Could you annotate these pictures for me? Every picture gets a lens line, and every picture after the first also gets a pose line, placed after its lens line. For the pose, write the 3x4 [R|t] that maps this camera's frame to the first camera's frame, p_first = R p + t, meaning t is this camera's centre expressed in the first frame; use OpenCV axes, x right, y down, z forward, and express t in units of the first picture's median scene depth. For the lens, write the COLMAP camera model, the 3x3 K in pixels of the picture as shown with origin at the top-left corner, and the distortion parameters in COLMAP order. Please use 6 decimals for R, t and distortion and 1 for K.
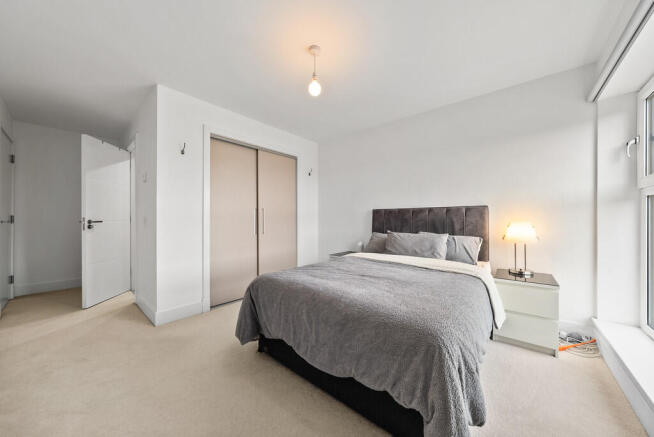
lens RADIAL K [[228.9, 0, 326.0], [0, 228.9, 218.1], [0, 0, 1]] dist [-0.000007, 0.000050]
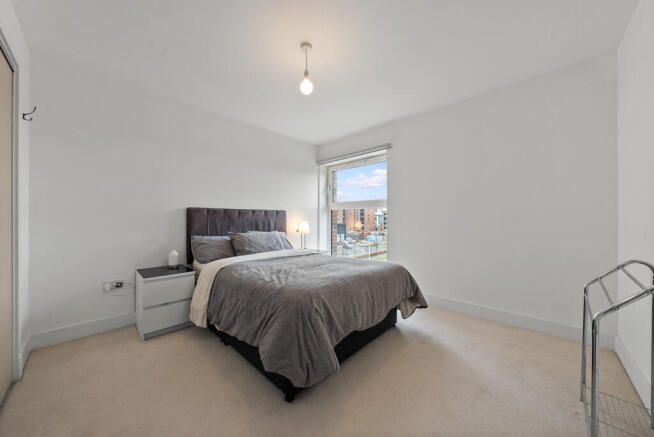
lens RADIAL K [[228.9, 0, 326.0], [0, 228.9, 218.1], [0, 0, 1]] dist [-0.000007, 0.000050]
pose [[0.055380, 0.002110, 0.998463, -0.711585], [-0.003778, 0.999991, -0.001903, -0.002283], [-0.998458, -0.003667, 0.055387, 0.592845]]
